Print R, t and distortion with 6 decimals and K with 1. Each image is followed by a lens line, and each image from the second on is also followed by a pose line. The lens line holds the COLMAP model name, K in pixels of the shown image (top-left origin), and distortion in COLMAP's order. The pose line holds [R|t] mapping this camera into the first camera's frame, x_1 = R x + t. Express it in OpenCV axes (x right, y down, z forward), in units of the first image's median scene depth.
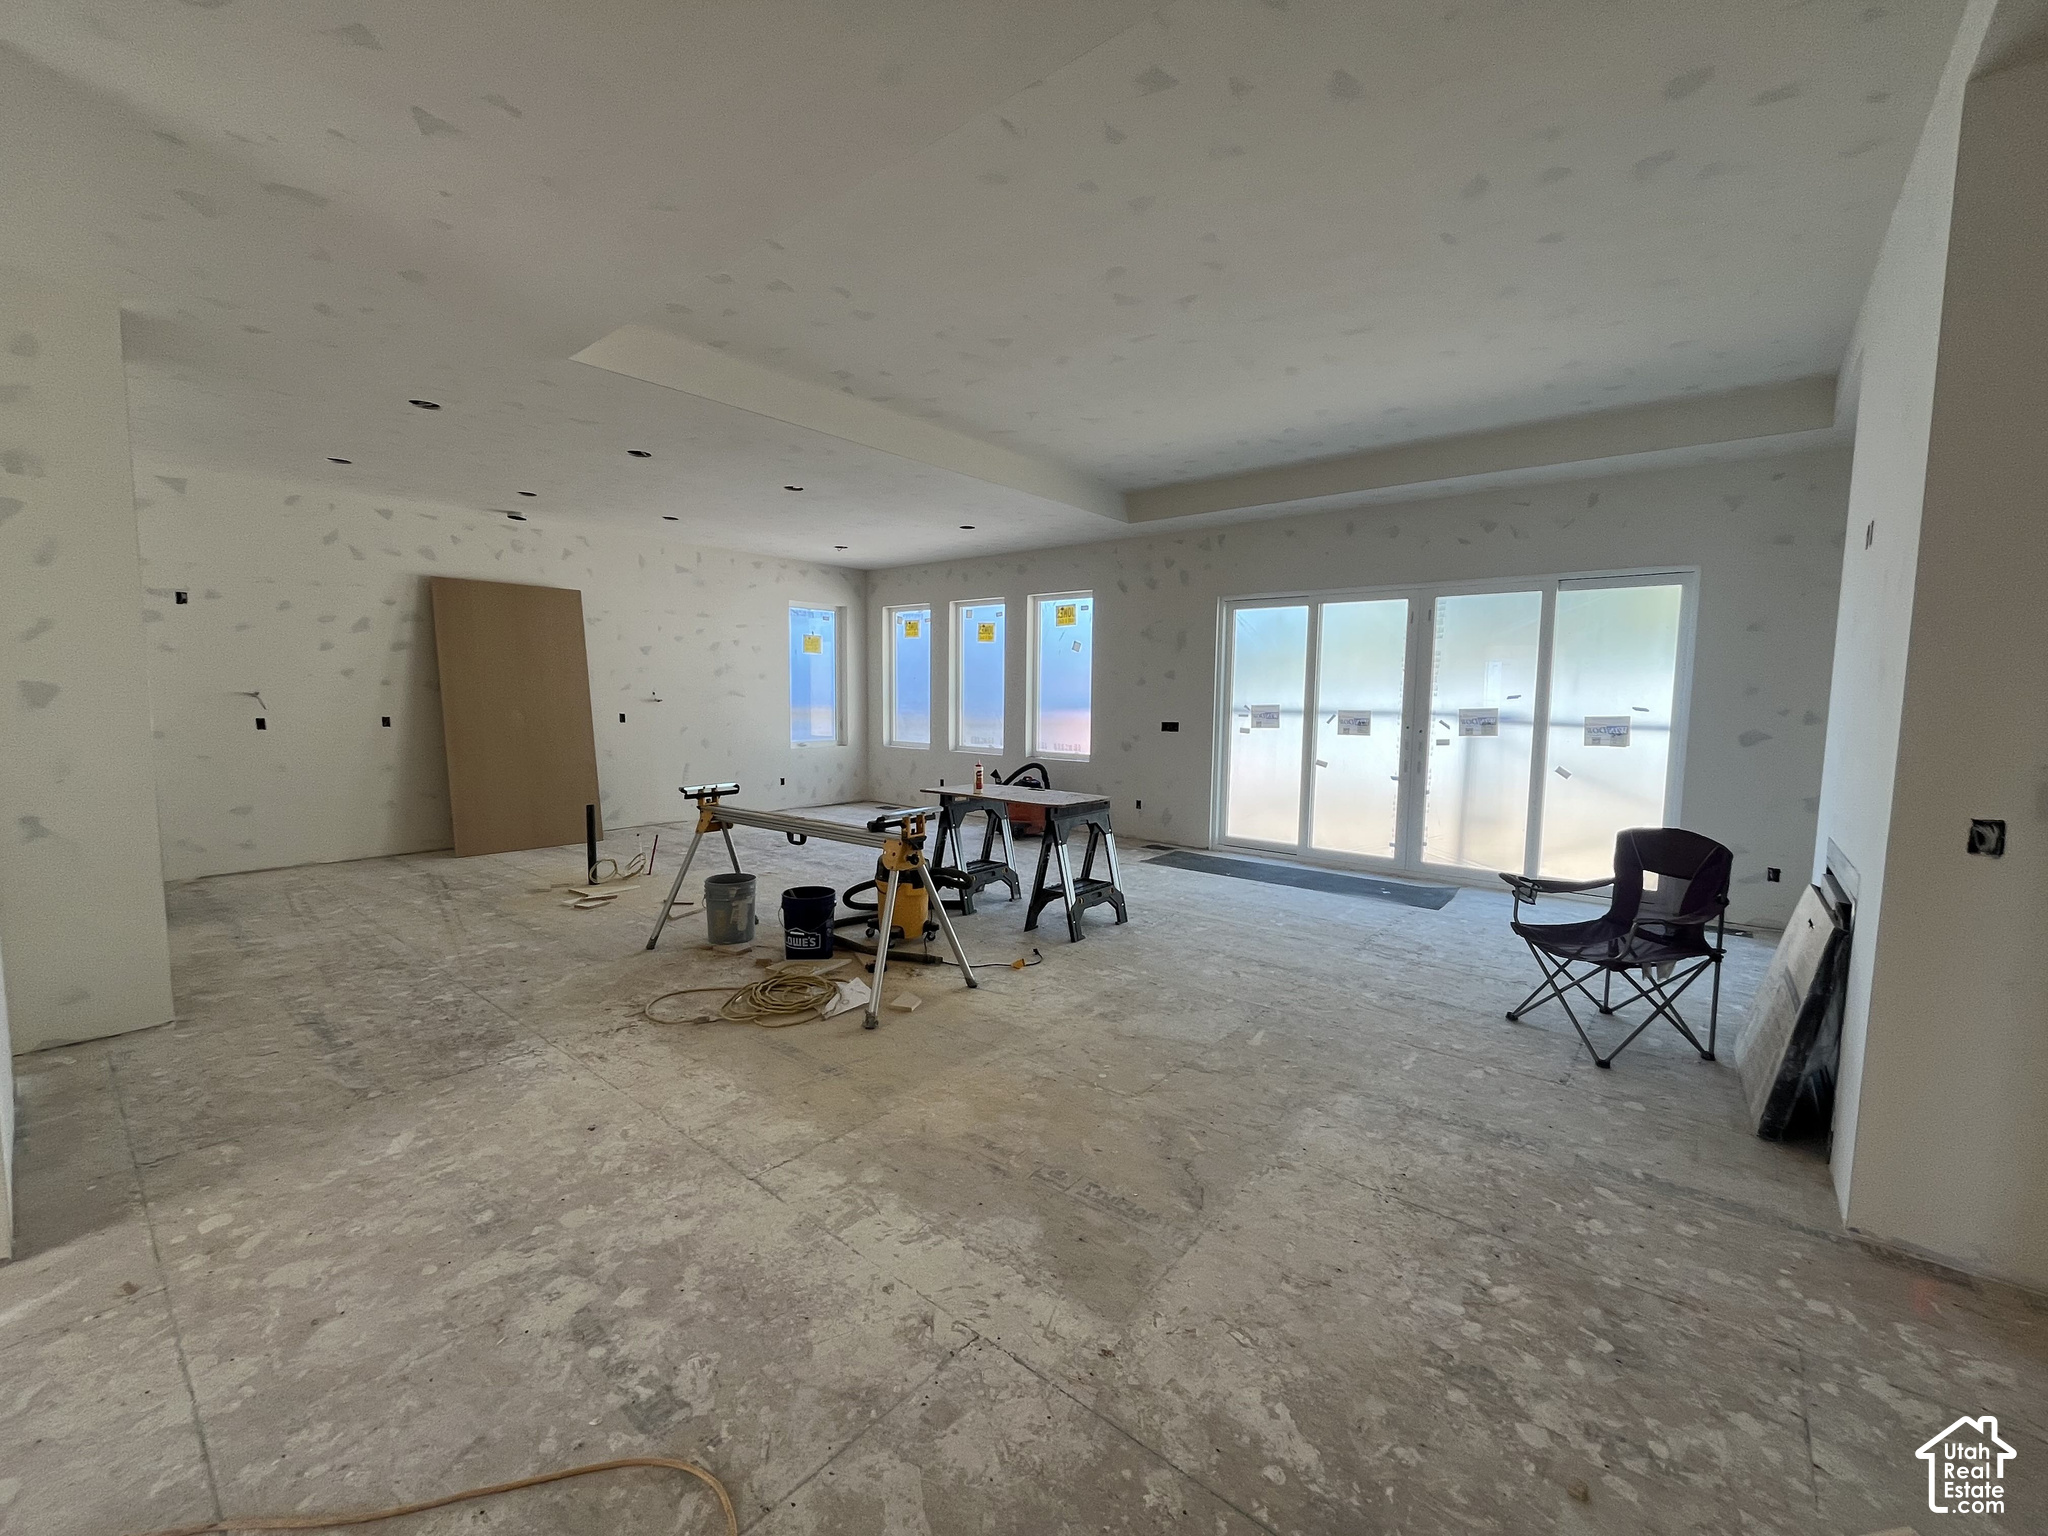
lens RADIAL K [[841.6, 0, 1022.1], [0, 841.6, 768.1], [0, 0, 1]] dist [-0.004231, 0.000525]
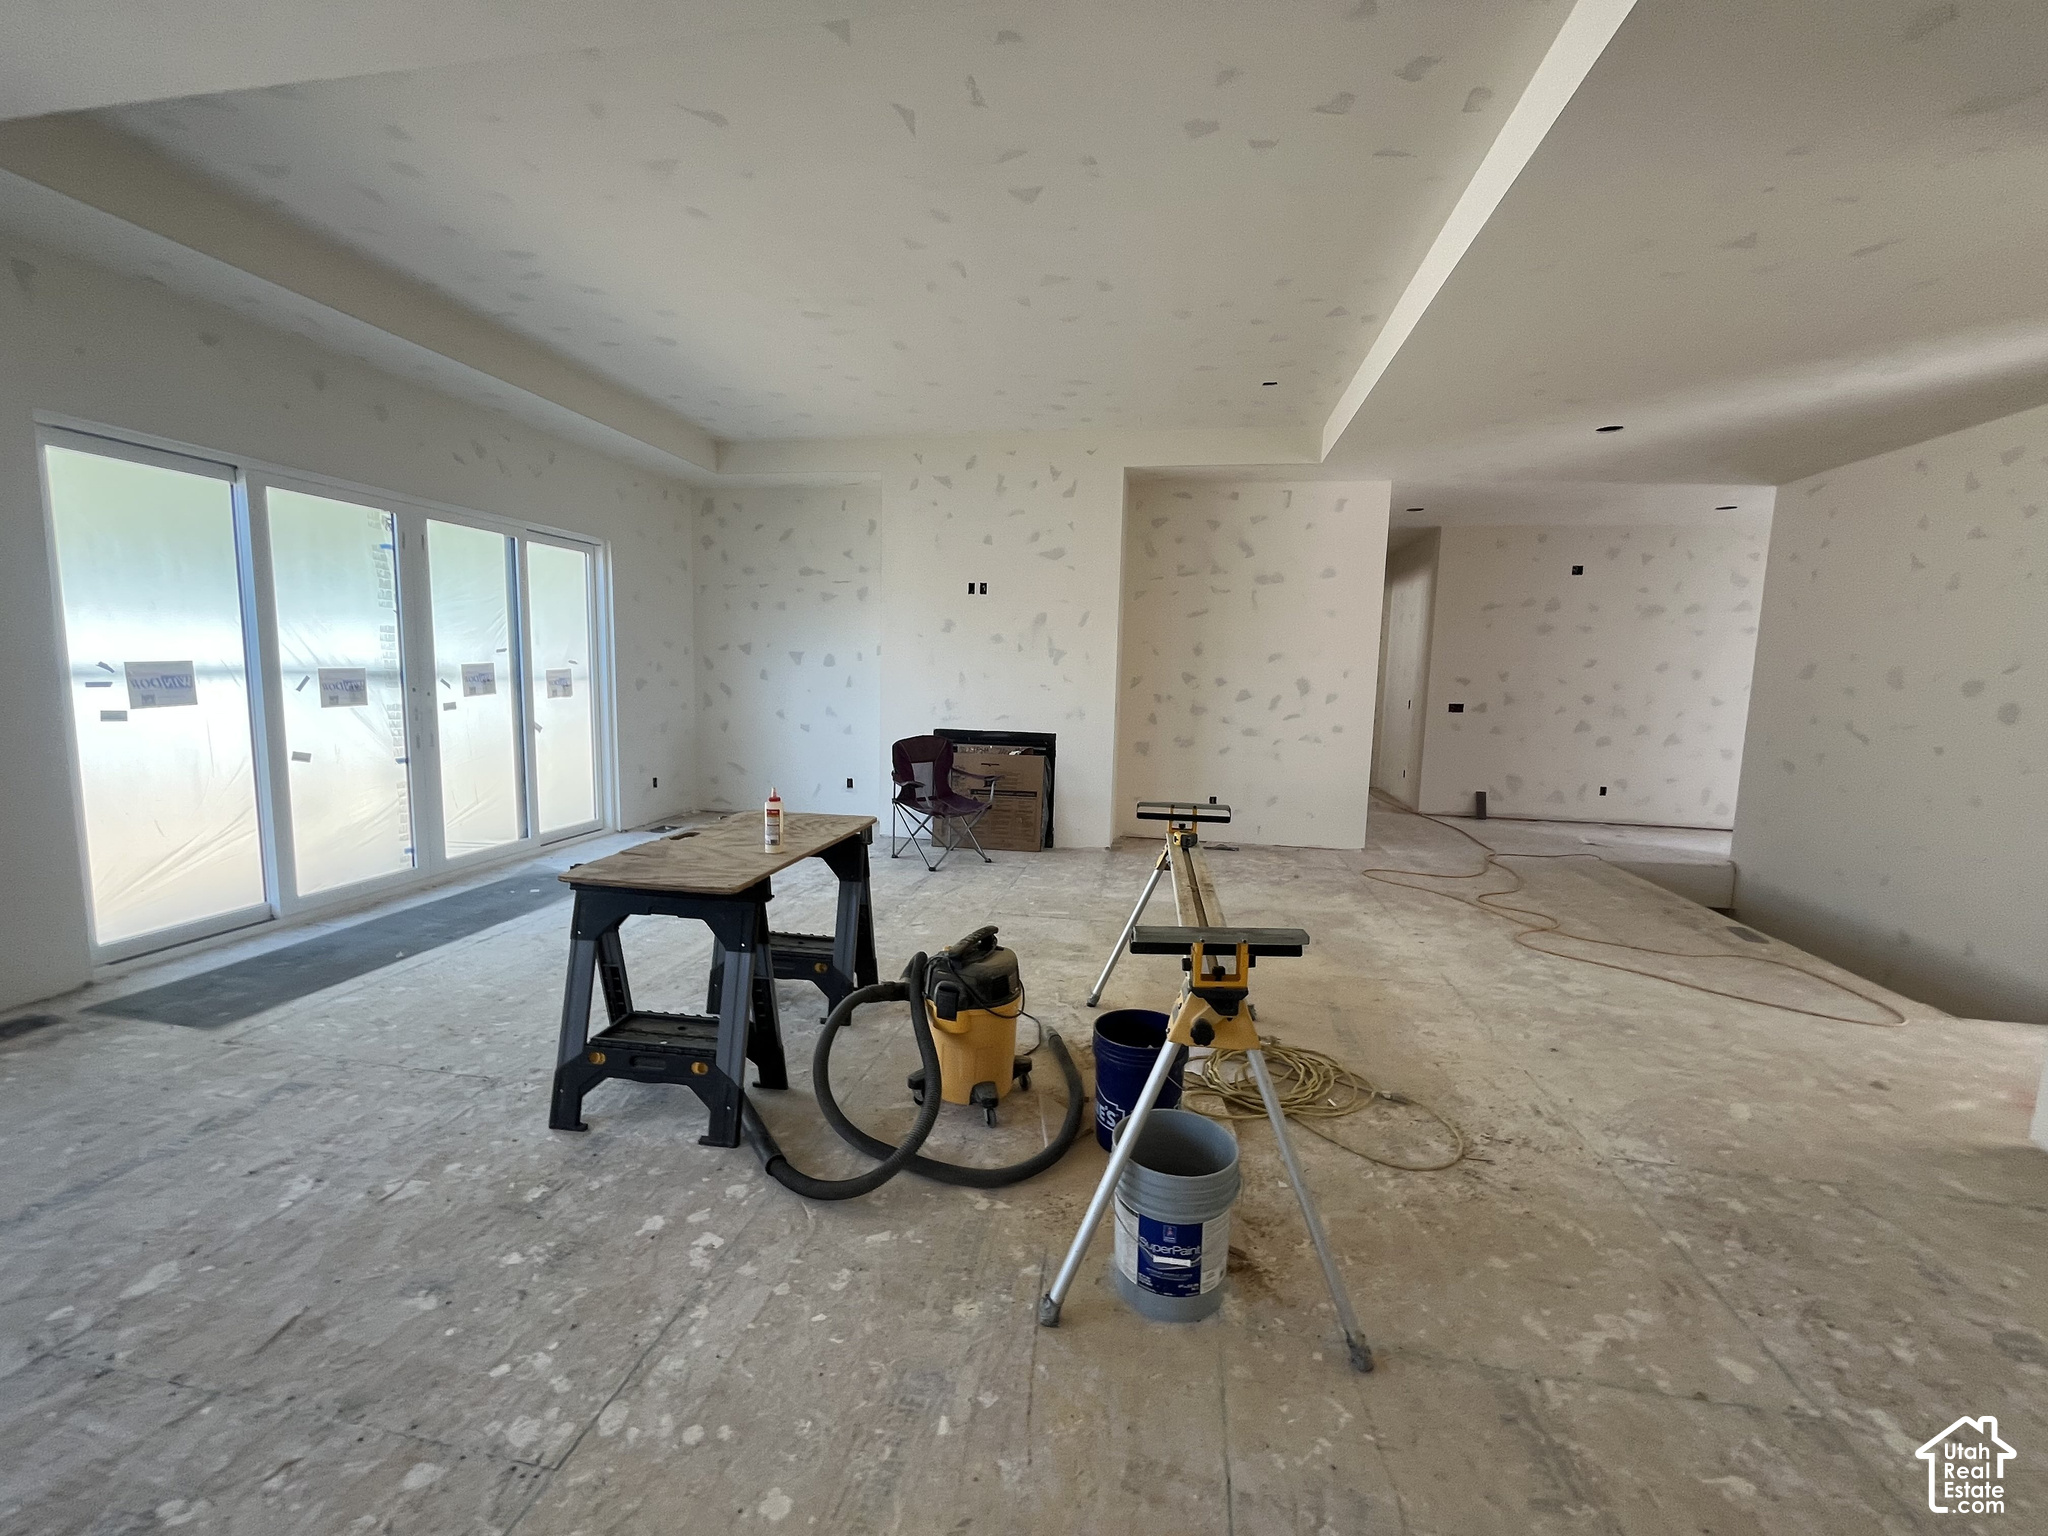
lens RADIAL K [[841.6, 0, 1022.1], [0, 841.6, 768.1], [0, 0, 1]] dist [-0.004231, 0.000525]
pose [[-0.491210, -0.128240, 0.861549, -0.691946], [0.046846, 0.983782, 0.173143, -0.126396], [-0.869781, 0.125409, -0.477236, 1.347783]]
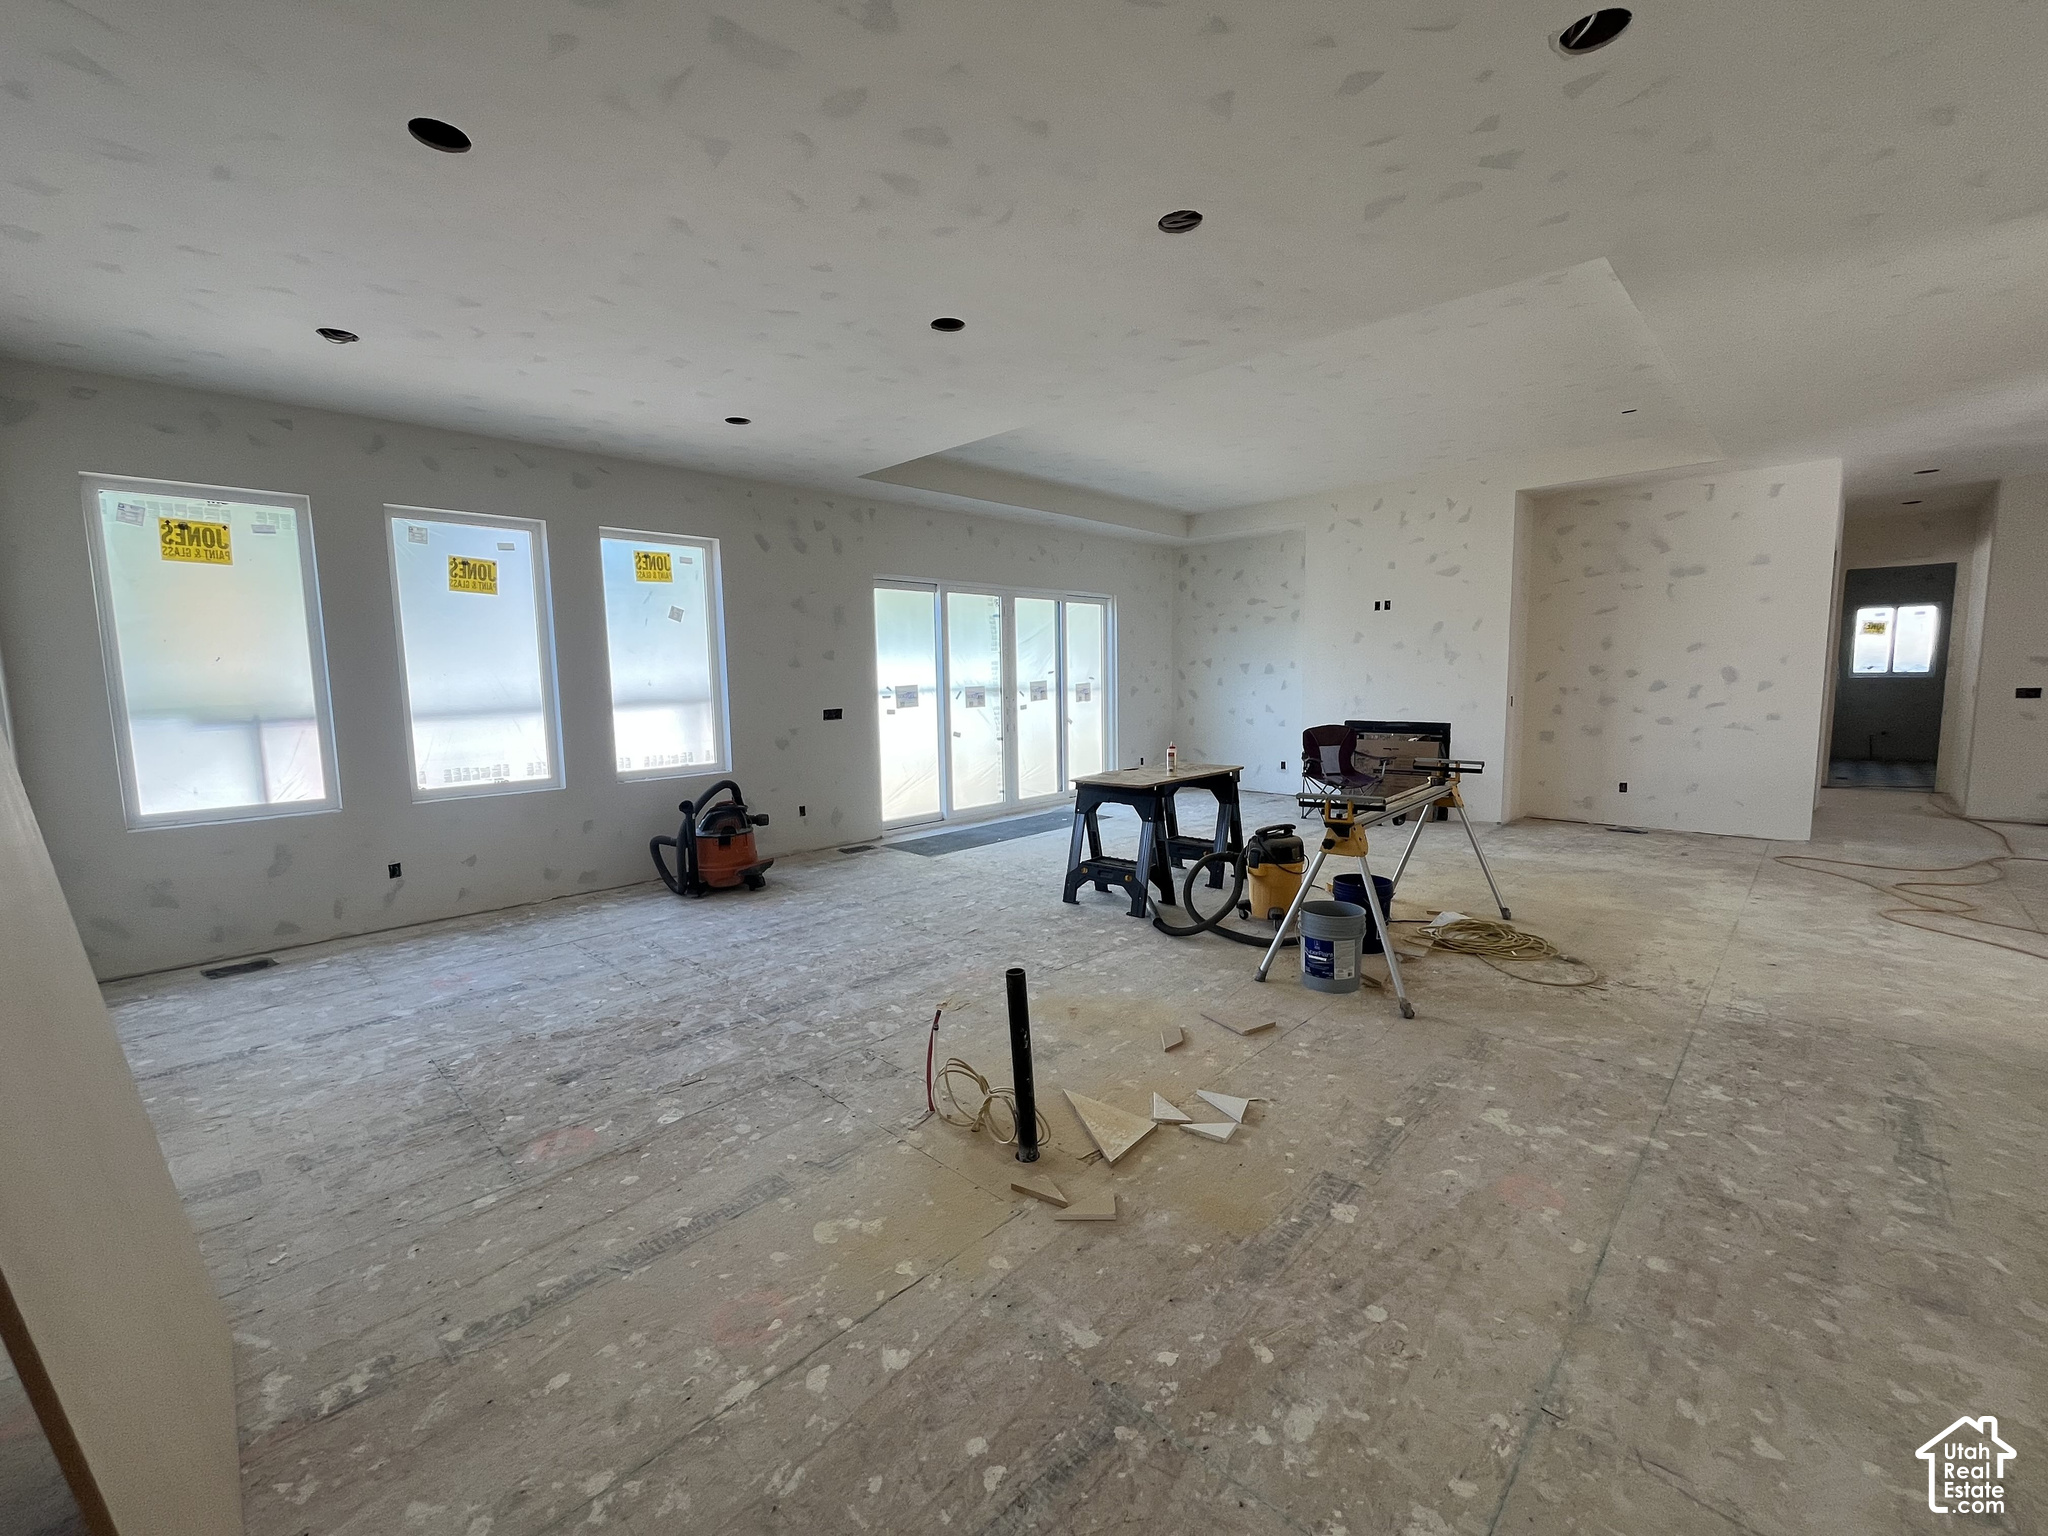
lens RADIAL K [[841.6, 0, 1022.1], [0, 841.6, 768.1], [0, 0, 1]] dist [-0.004231, 0.000525]
pose [[0.072694, -0.124650, 0.989534, -1.240926], [0.109070, 0.987202, 0.116344, -0.134372], [-0.991372, 0.099471, 0.085359, 1.321835]]
